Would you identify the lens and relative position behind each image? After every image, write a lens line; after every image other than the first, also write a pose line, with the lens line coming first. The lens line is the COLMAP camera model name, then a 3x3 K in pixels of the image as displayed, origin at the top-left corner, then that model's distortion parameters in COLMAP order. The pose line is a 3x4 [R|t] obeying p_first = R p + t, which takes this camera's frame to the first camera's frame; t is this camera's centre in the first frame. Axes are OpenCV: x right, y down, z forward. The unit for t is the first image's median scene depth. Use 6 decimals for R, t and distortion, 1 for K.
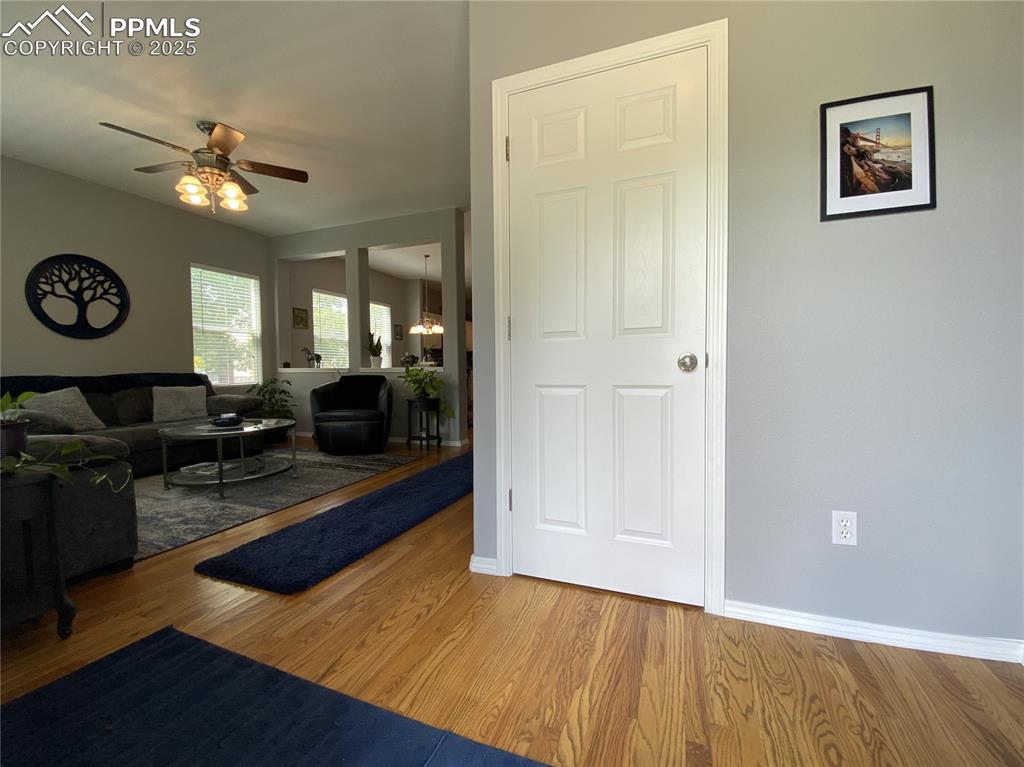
lens RADIAL K [[425.1, 0, 519.2], [0, 425.1, 386.7], [0, 0, 1]] dist [0.003090, -0.015777]
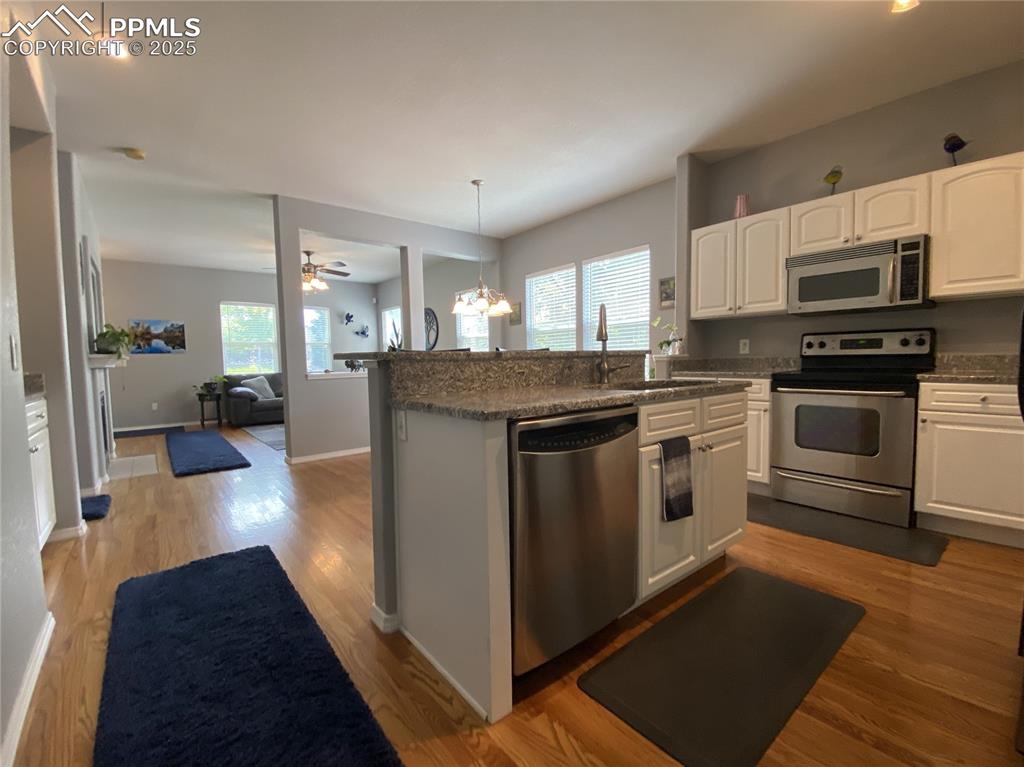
lens RADIAL K [[448.0, 0, 512.0], [0, 448.0, 383.5], [0, 0, 1]] dist [0.016809, -0.019361]
pose [[-0.504762, 0.064930, -0.860813, 0.502107], [-0.013131, 0.996474, 0.082863, -0.128454], [0.863159, 0.053129, -0.502129, 2.167339]]
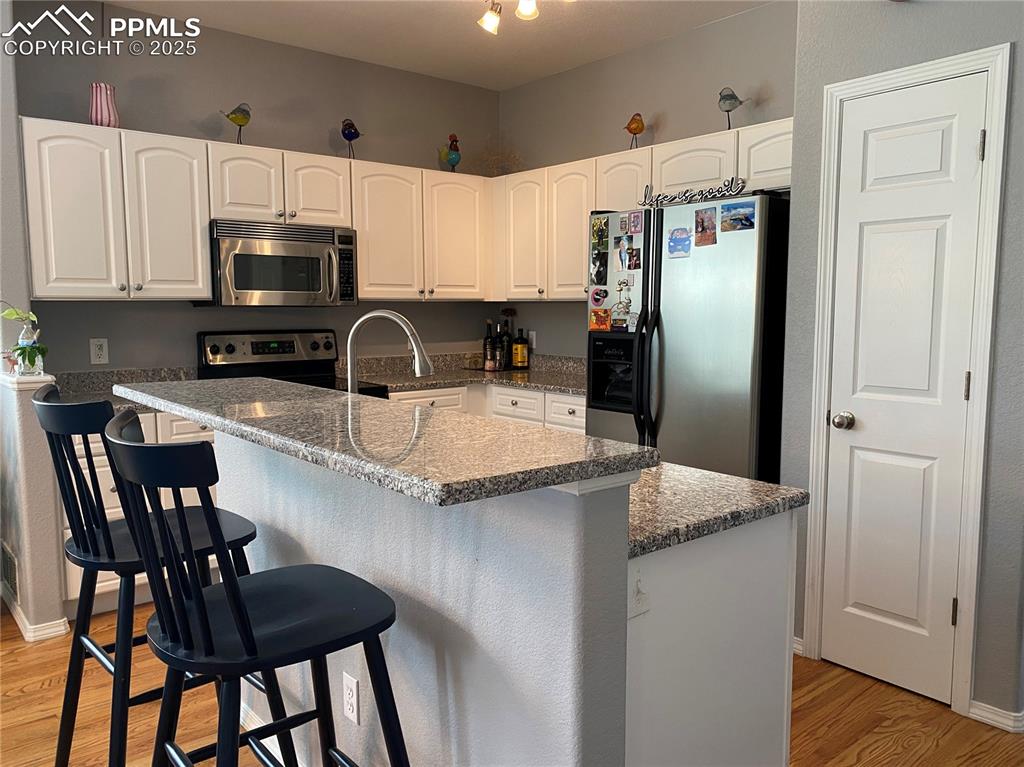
lens RADIAL K [[770.0, 0, 510.7], [0, 770.0, 392.0], [0, 0, 1]] dist [-0.006416, -0.004744]
pose [[0.867919, 0.065166, -0.492412, 0.325400], [-0.028317, 0.996236, 0.081930, -0.171379], [0.495898, -0.057165, 0.866497, 1.594271]]
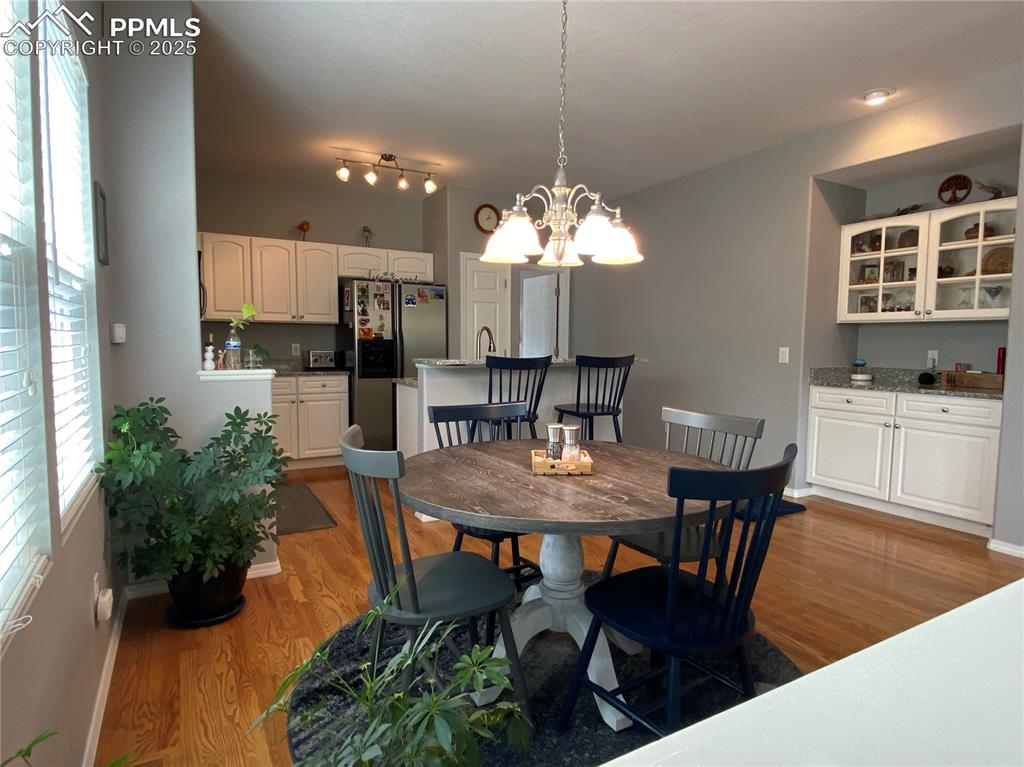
lens RADIAL K [[565.9, 0, 512.0], [0, 565.9, 383.5], [0, 0, 1]] dist [0.001648, 0.000019]
pose [[0.628890, -0.040510, 0.776438, -0.725892], [0.015474, 0.999096, 0.039594, -0.121056], [-0.777340, -0.012886, 0.628949, 1.357184]]
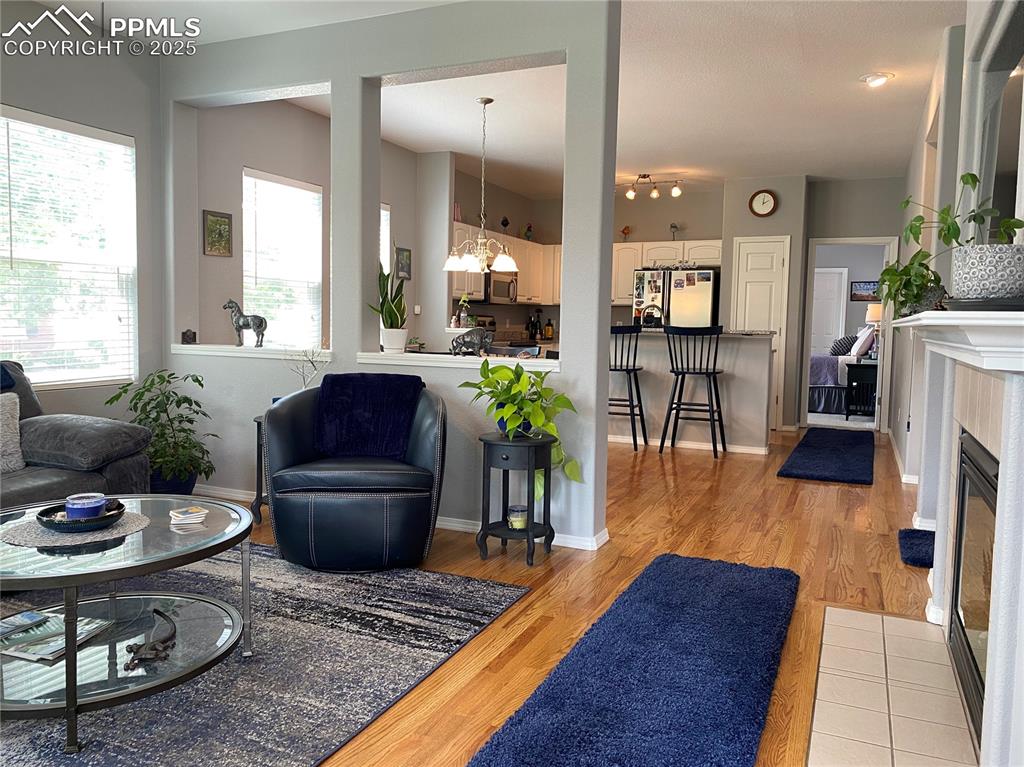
lens RADIAL K [[776.5, 0, 514.7], [0, 776.5, 379.2], [0, 0, 1]] dist [0.057467, -0.070326]
pose [[0.997830, 0.034158, -0.056284, -0.205473], [-0.032440, 0.998988, 0.031151, -0.058915], [0.057291, -0.029258, 0.997929, 0.249496]]
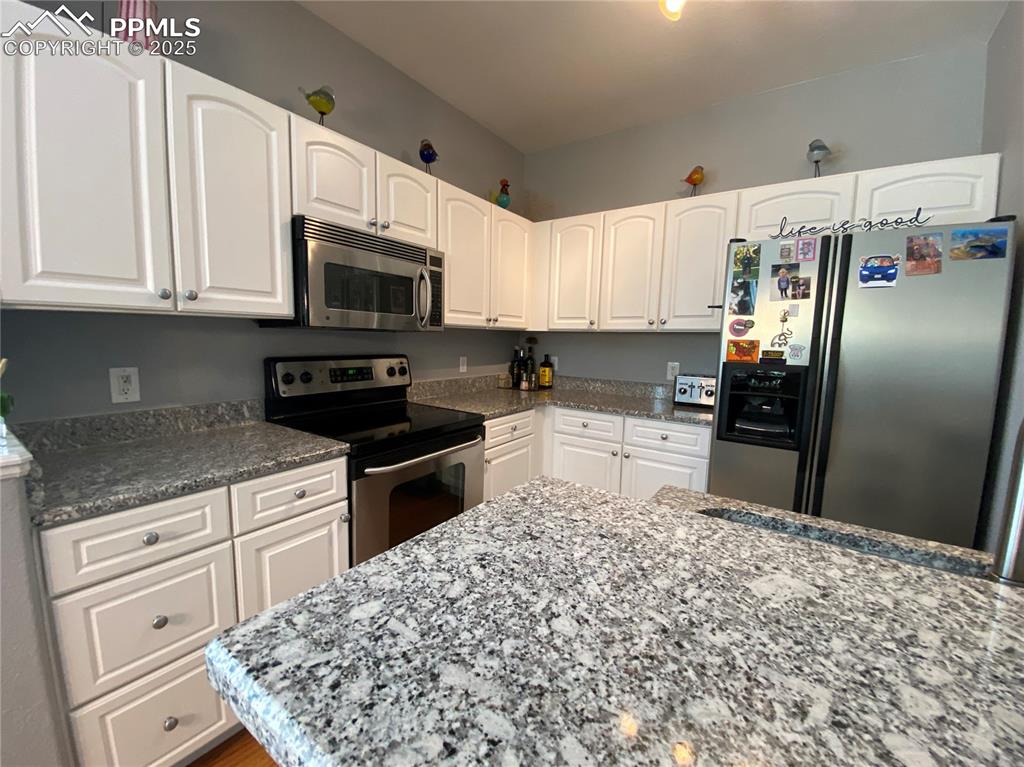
lens RADIAL K [[409.9, 0, 507.0], [0, 409.9, 386.2], [0, 0, 1]] dist [0.002049, -0.014655]
pose [[0.966610, 0.059553, -0.249234, -0.120912], [-0.040610, 0.995929, 0.080475, -0.171387], [0.253012, -0.067667, 0.965094, 1.875251]]
